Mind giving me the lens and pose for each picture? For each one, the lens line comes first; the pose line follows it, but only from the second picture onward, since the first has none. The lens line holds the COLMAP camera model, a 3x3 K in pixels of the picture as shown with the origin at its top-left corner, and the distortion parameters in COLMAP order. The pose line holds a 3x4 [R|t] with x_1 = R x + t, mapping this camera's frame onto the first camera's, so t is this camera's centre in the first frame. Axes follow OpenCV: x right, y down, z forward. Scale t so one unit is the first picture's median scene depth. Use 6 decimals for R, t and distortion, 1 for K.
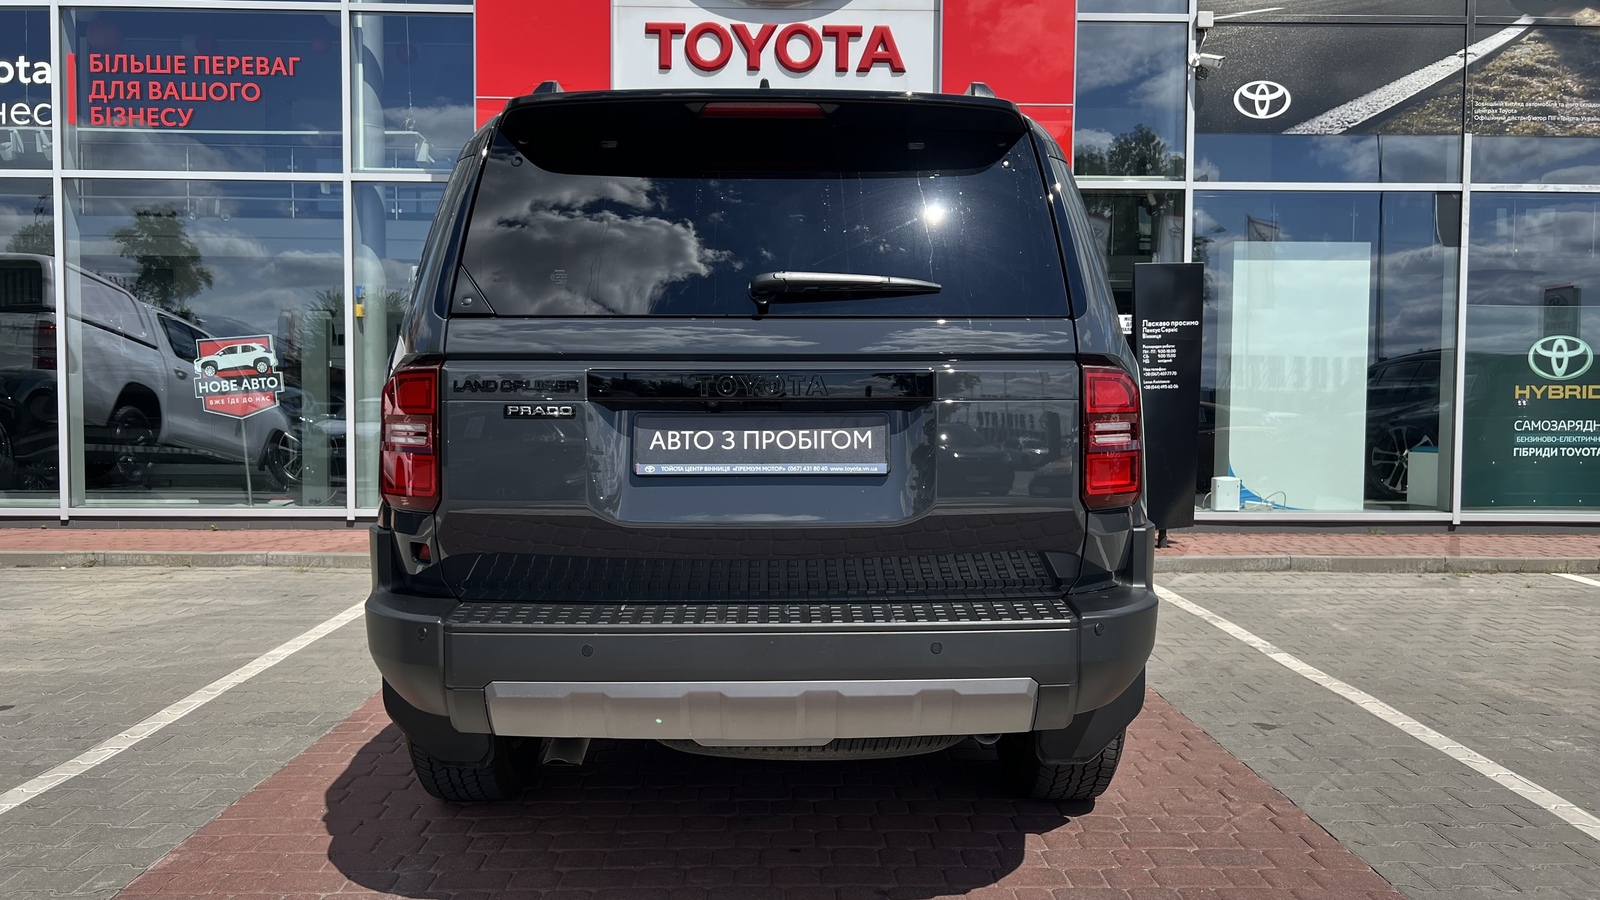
lens RADIAL K [[1281.3, 0, 803.2], [0, 1281.3, 453.8], [0, 0, 1]] dist [0.050401, -0.066711]
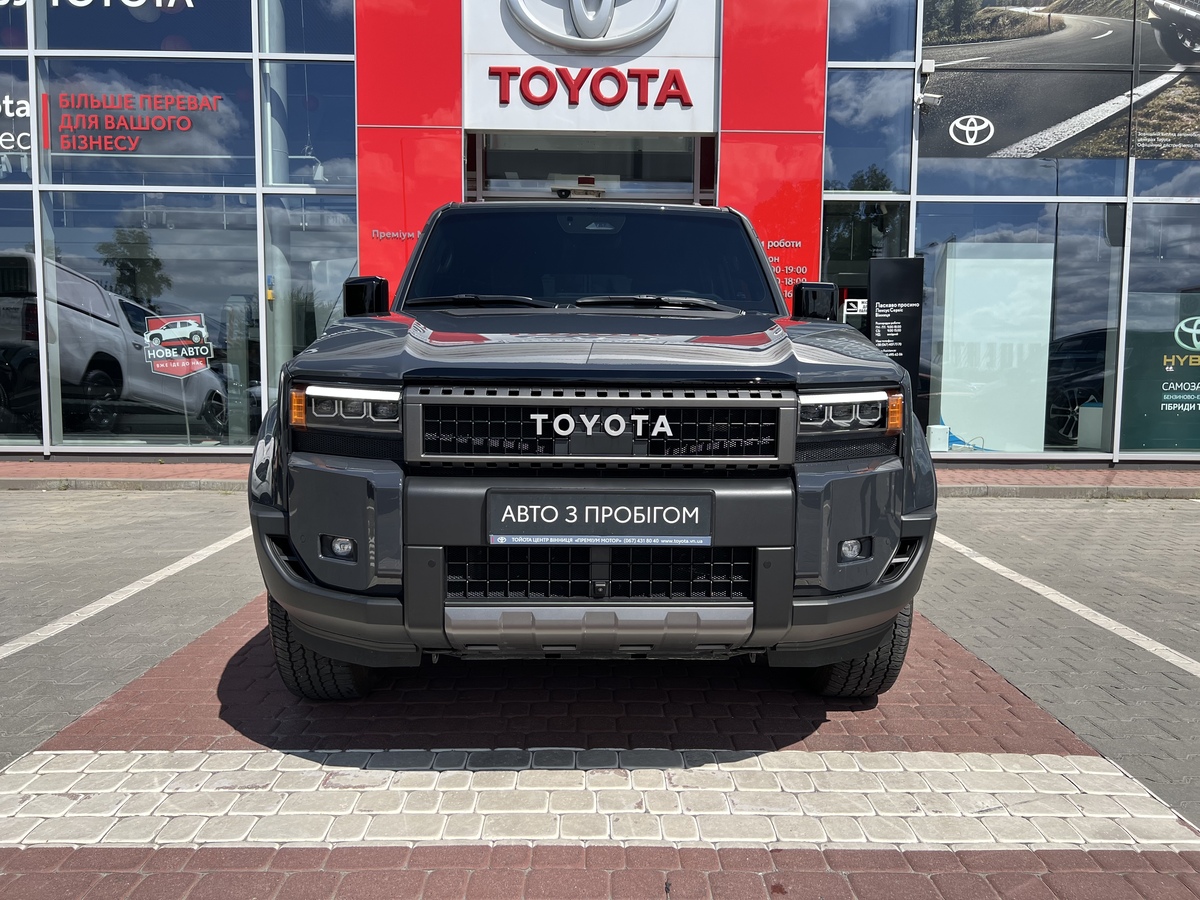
lens RADIAL K [[960.5, 0, 608.5], [0, 960.5, 454.0], [0, 0, 1]] dist [0.053230, -0.070801]
pose [[0.999965, 0.003279, -0.007692, 0.004313], [-0.002973, 0.999220, 0.039374, 0.010215], [0.007815, -0.039350, 0.999195, 0.026347]]
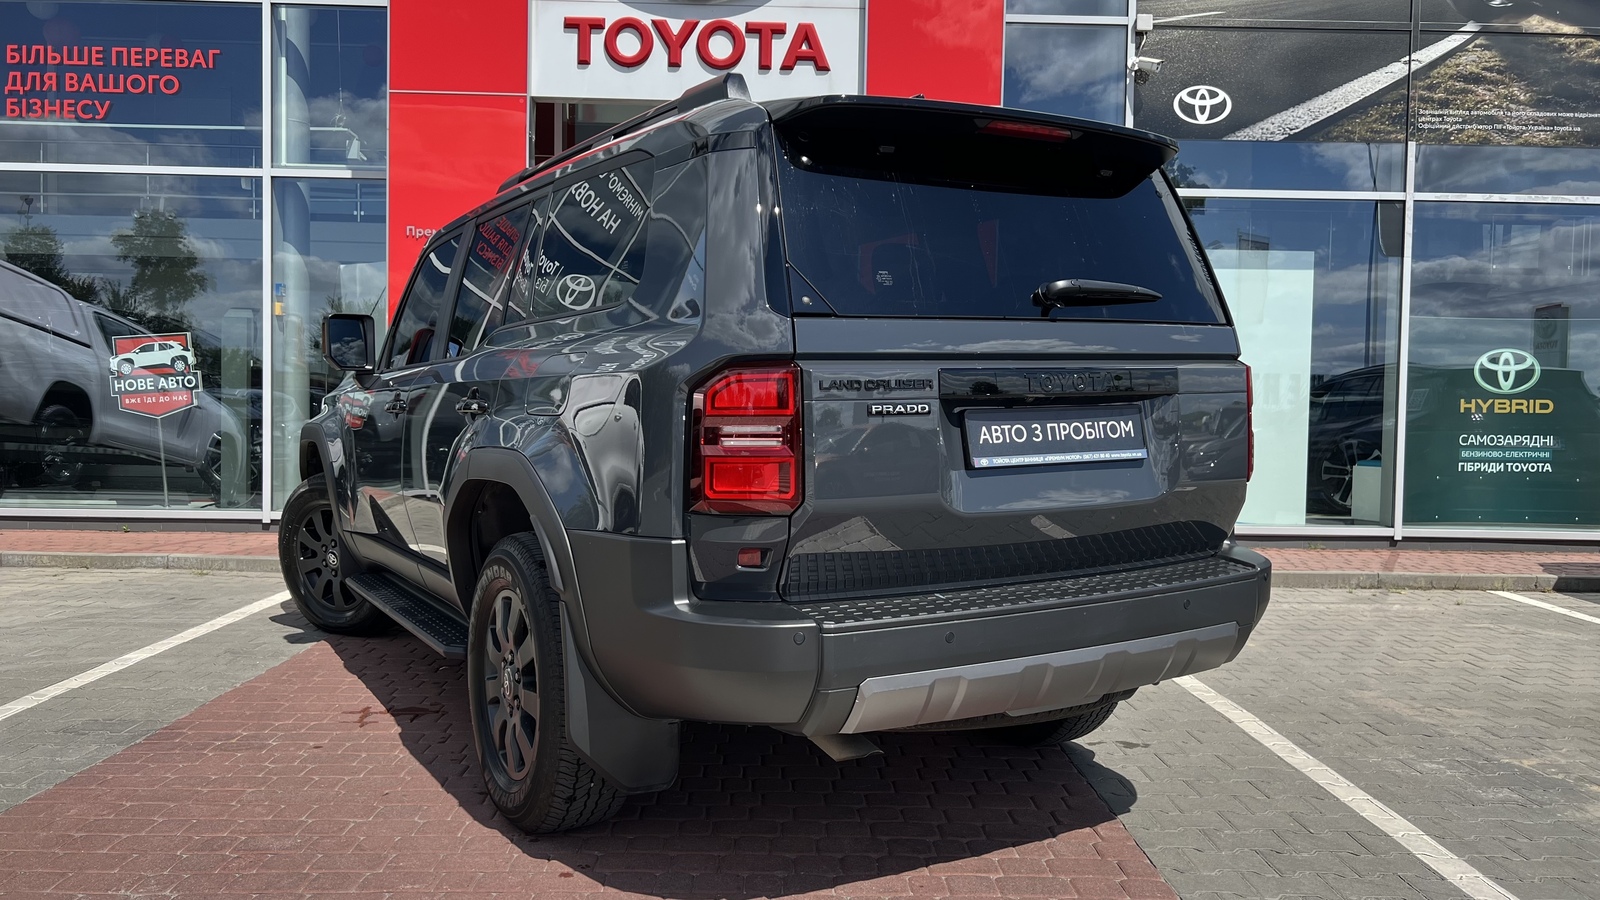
lens RADIAL K [[1281.3, 0, 807.0], [0, 1281.3, 453.1], [0, 0, 1]] dist [0.050401, -0.066711]
pose [[0.999938, 0.011147, 0.000629, 0.061113], [-0.011140, 0.999888, -0.009998, 0.003914], [-0.000741, 0.009990, 0.999950, 0.023240]]
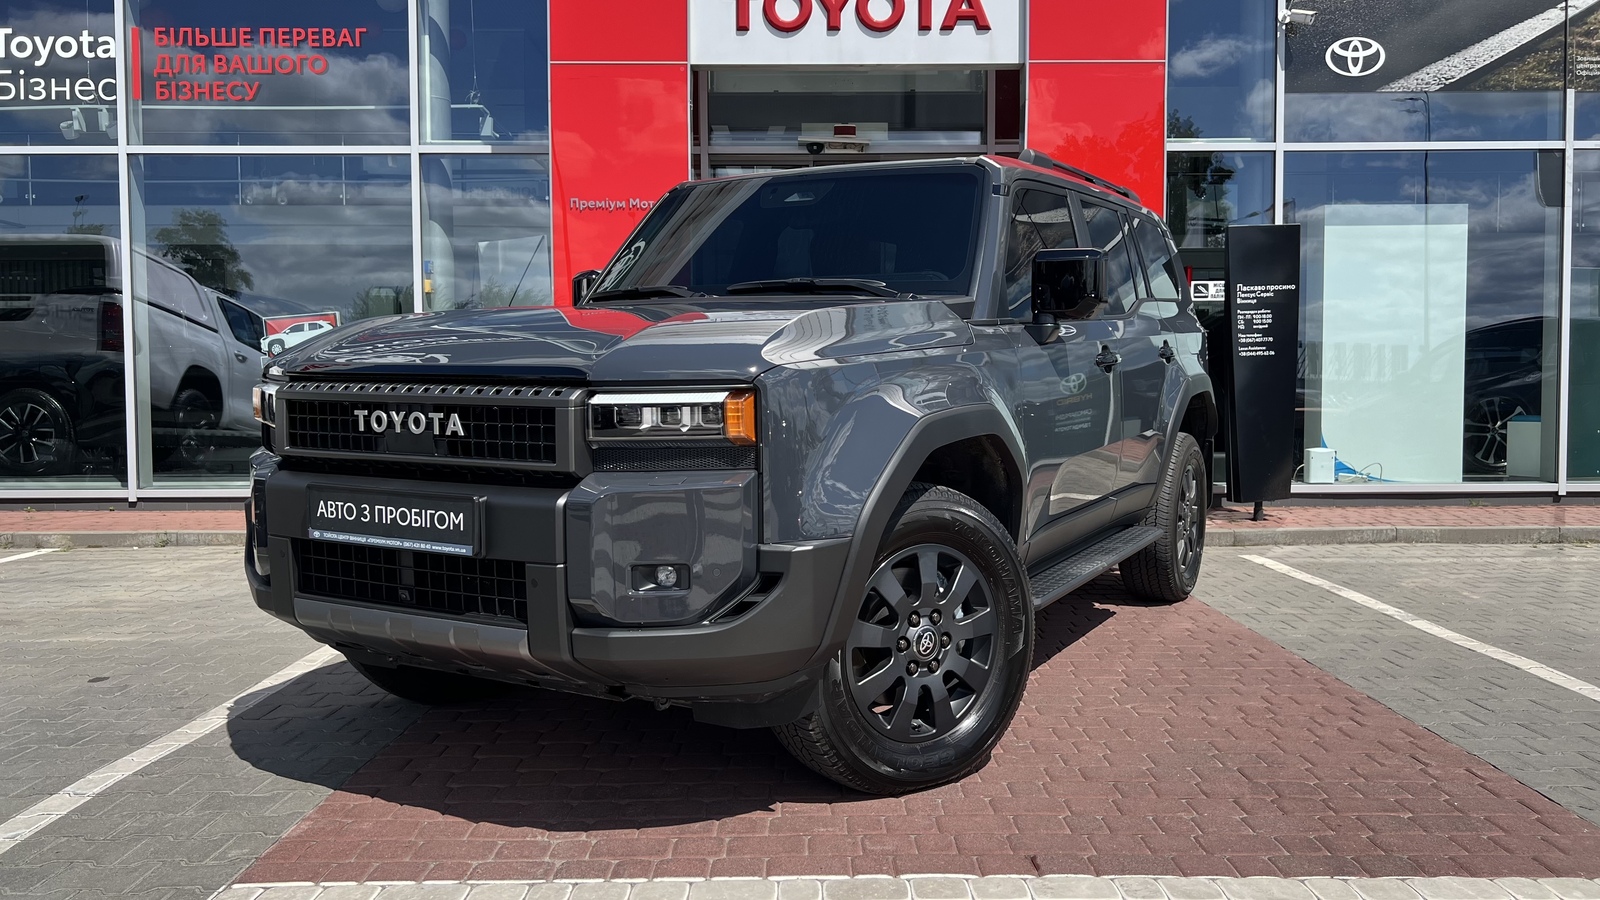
lens RADIAL K [[1281.3, 0, 808.6], [0, 1281.3, 445.3], [0, 0, 1]] dist [0.050401, -0.066711]
pose [[0.999759, -0.008822, -0.020124, -0.038577], [0.008769, 0.999958, -0.002756, 0.016392], [0.020148, 0.002579, 0.999794, 0.028234]]
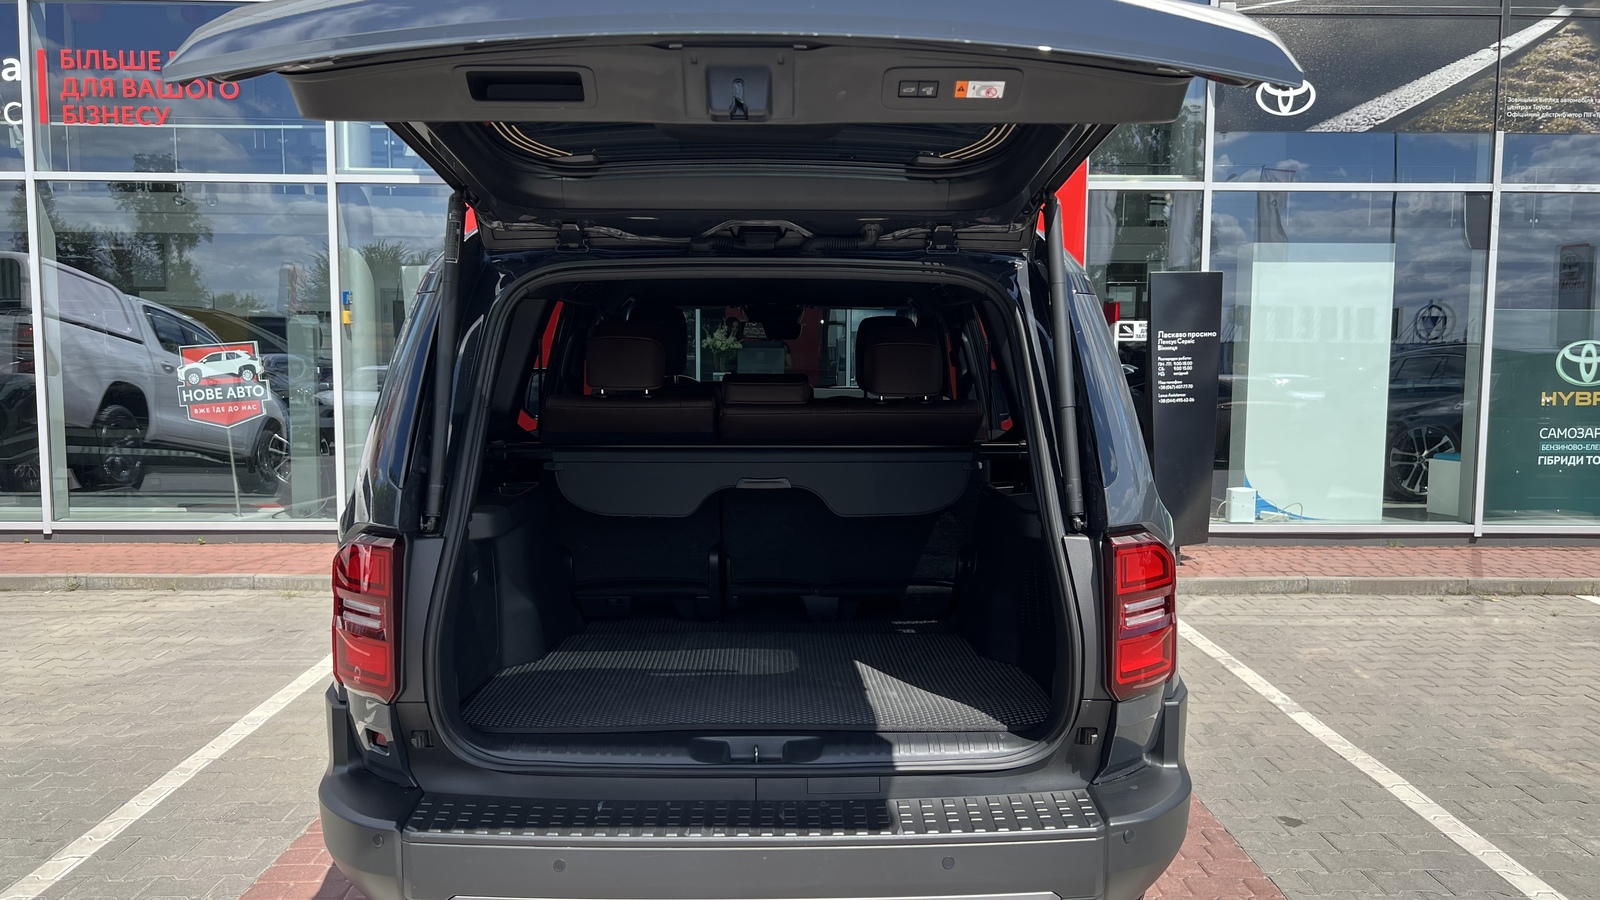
lens RADIAL K [[1281.3, 0, 805.6], [0, 1281.3, 462.4], [0, 0, 1]] dist [0.050401, -0.066711]
pose [[0.999998, -0.000111, -0.002124, 0.001817], [0.000210, 0.998915, 0.046565, -0.050676], [0.002117, -0.046565, 0.998913, 0.032592]]
